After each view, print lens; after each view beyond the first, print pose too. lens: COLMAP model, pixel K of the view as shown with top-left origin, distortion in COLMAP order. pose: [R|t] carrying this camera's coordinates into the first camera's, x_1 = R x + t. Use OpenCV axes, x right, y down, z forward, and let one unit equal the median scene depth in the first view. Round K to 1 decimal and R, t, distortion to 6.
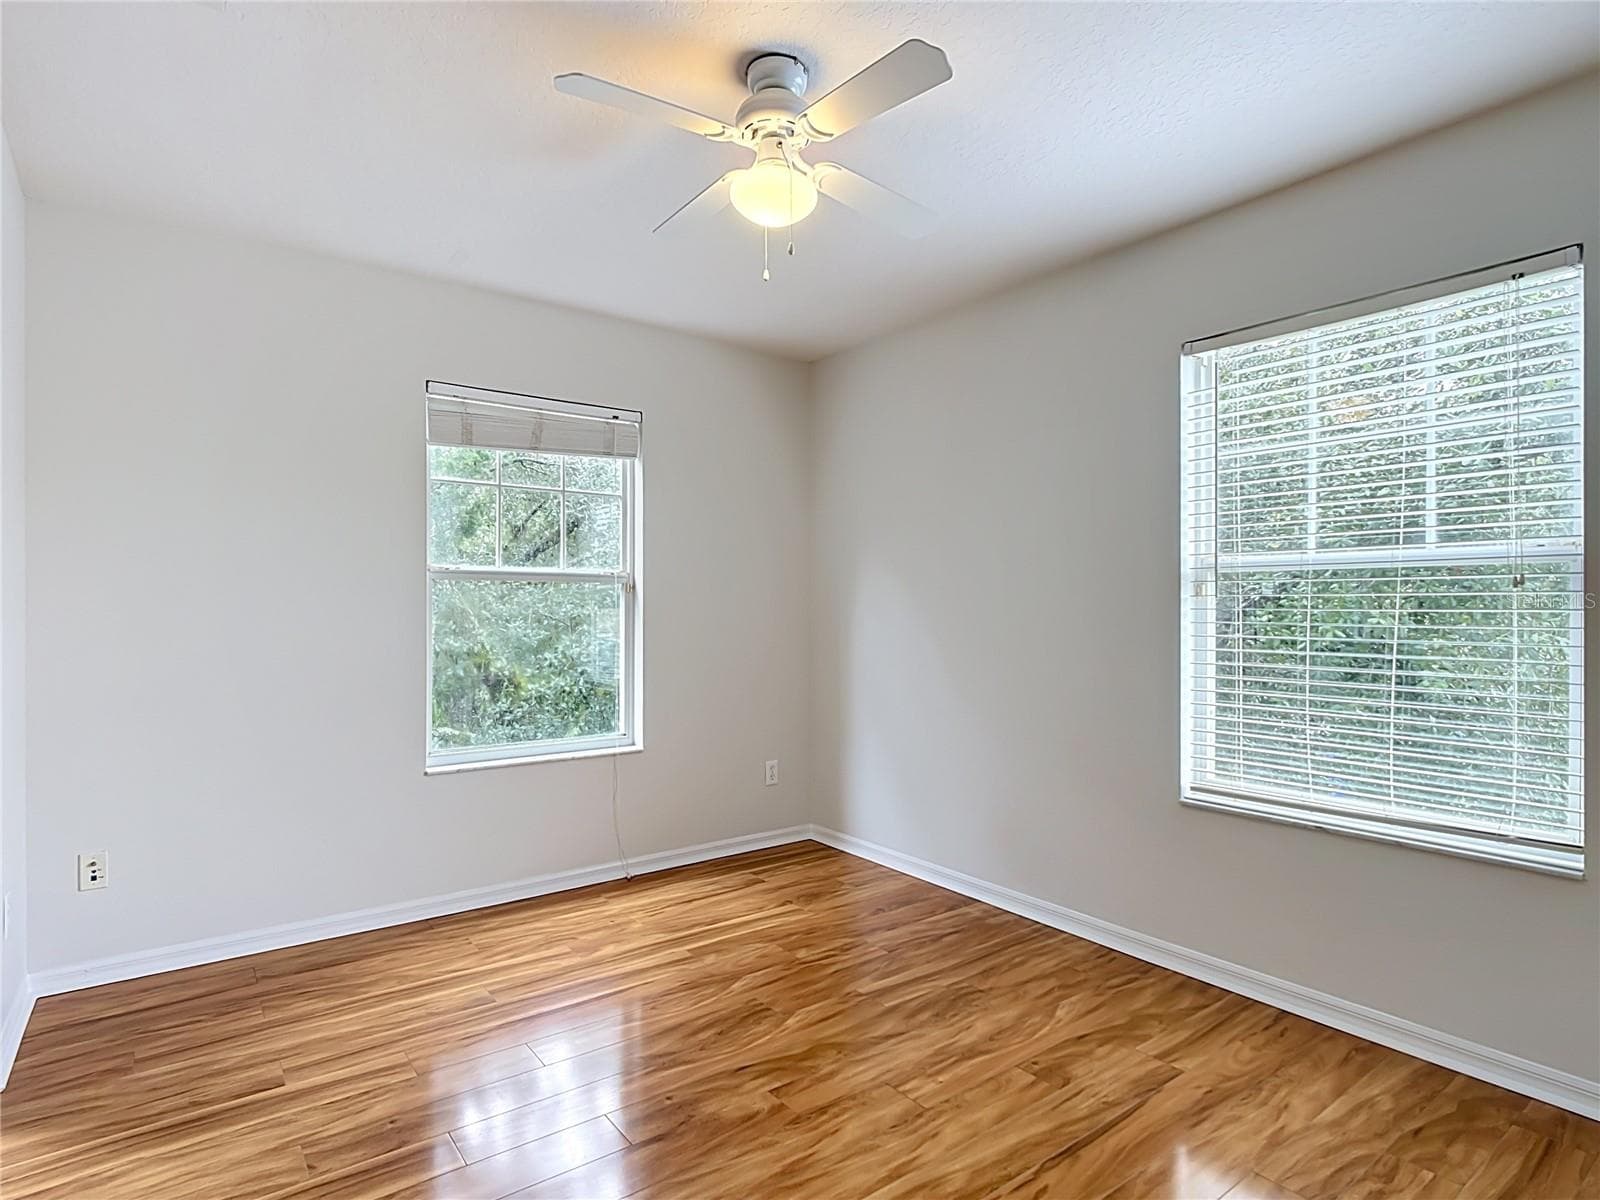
lens RADIAL K [[857.9, 0, 784.5], [0, 857.9, 601.7], [0, 0, 1]] dist [0.009837, -0.018120]
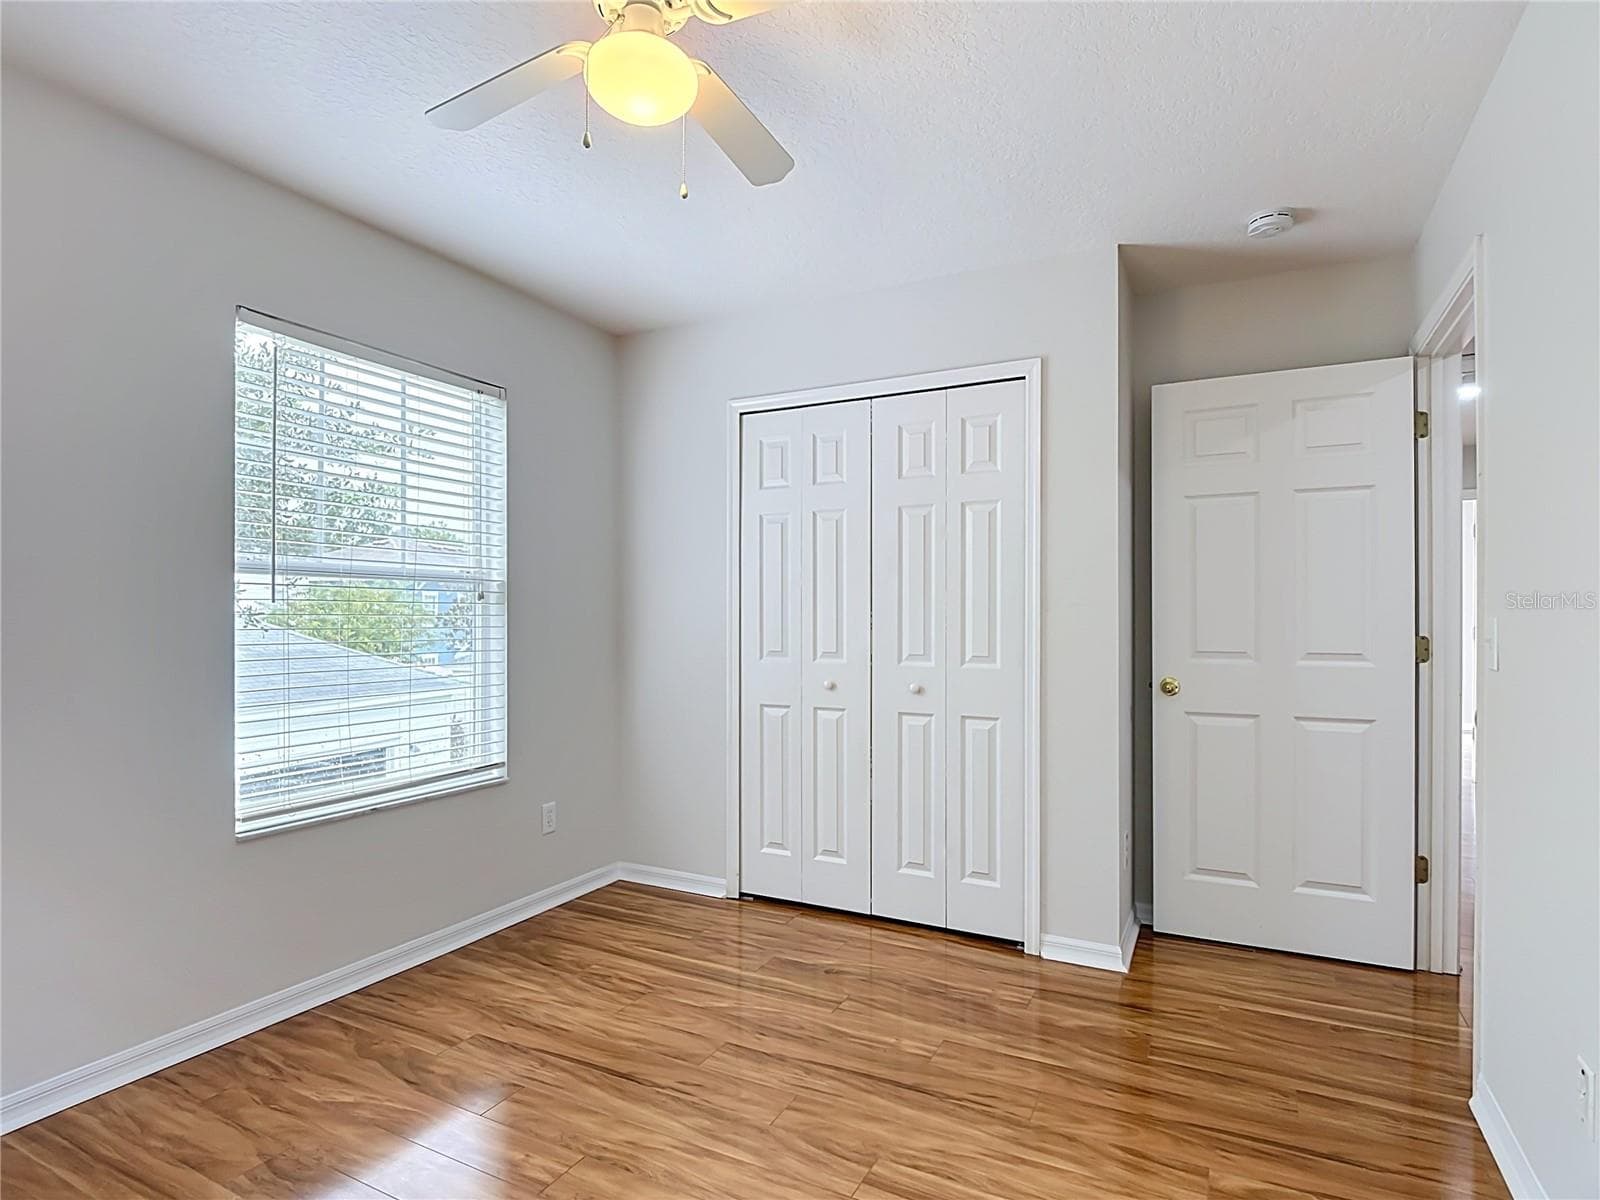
lens RADIAL K [[857.9, 0, 795.5], [0, 857.9, 612.9], [0, 0, 1]] dist [0.009837, -0.018120]
pose [[-0.435741, 0.003000, 0.900067, -0.703588], [-0.006118, 0.999961, -0.006295, 0.010469], [-0.900051, -0.008250, -0.435706, 1.108154]]
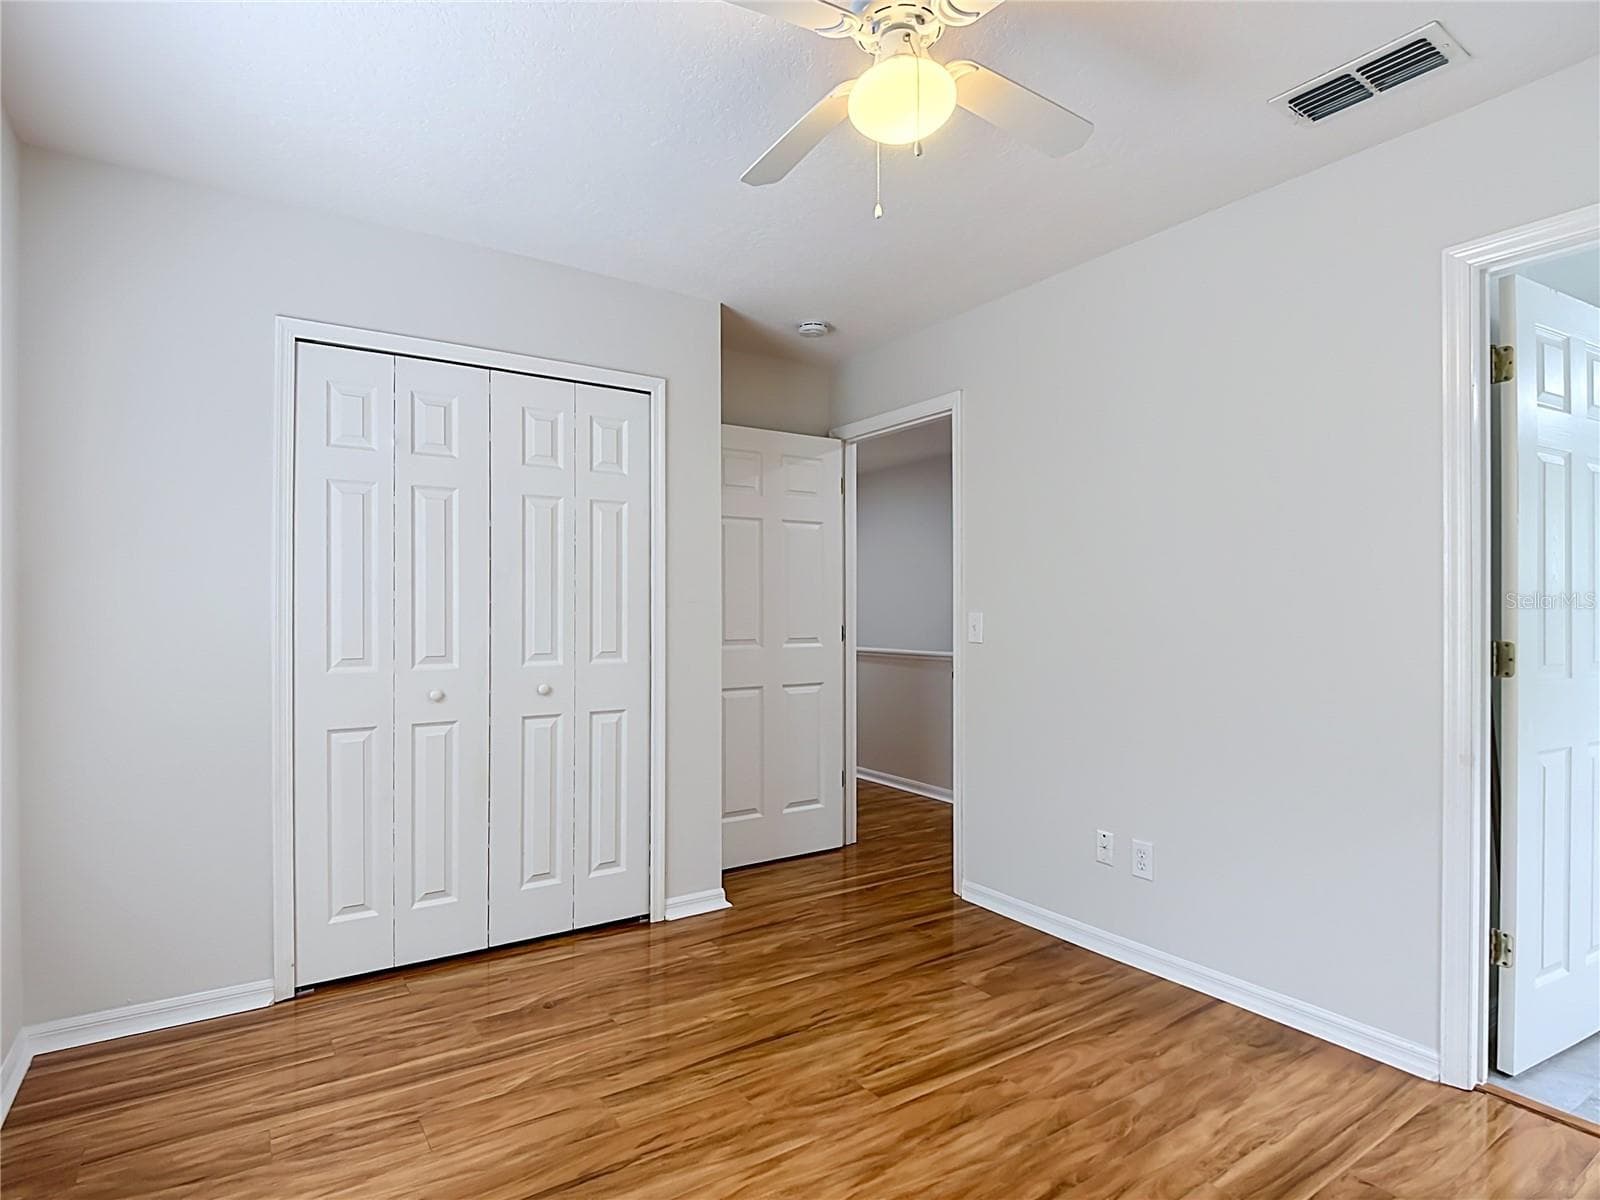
lens RADIAL K [[857.9, 0, 802.6], [0, 857.9, 602.8], [0, 0, 1]] dist [0.009837, -0.018120]
pose [[-0.998354, 0.002885, 0.057278, 0.027391], [0.002109, 0.999905, -0.013606, 0.008993], [-0.057311, -0.013463, -0.998266, 1.653299]]
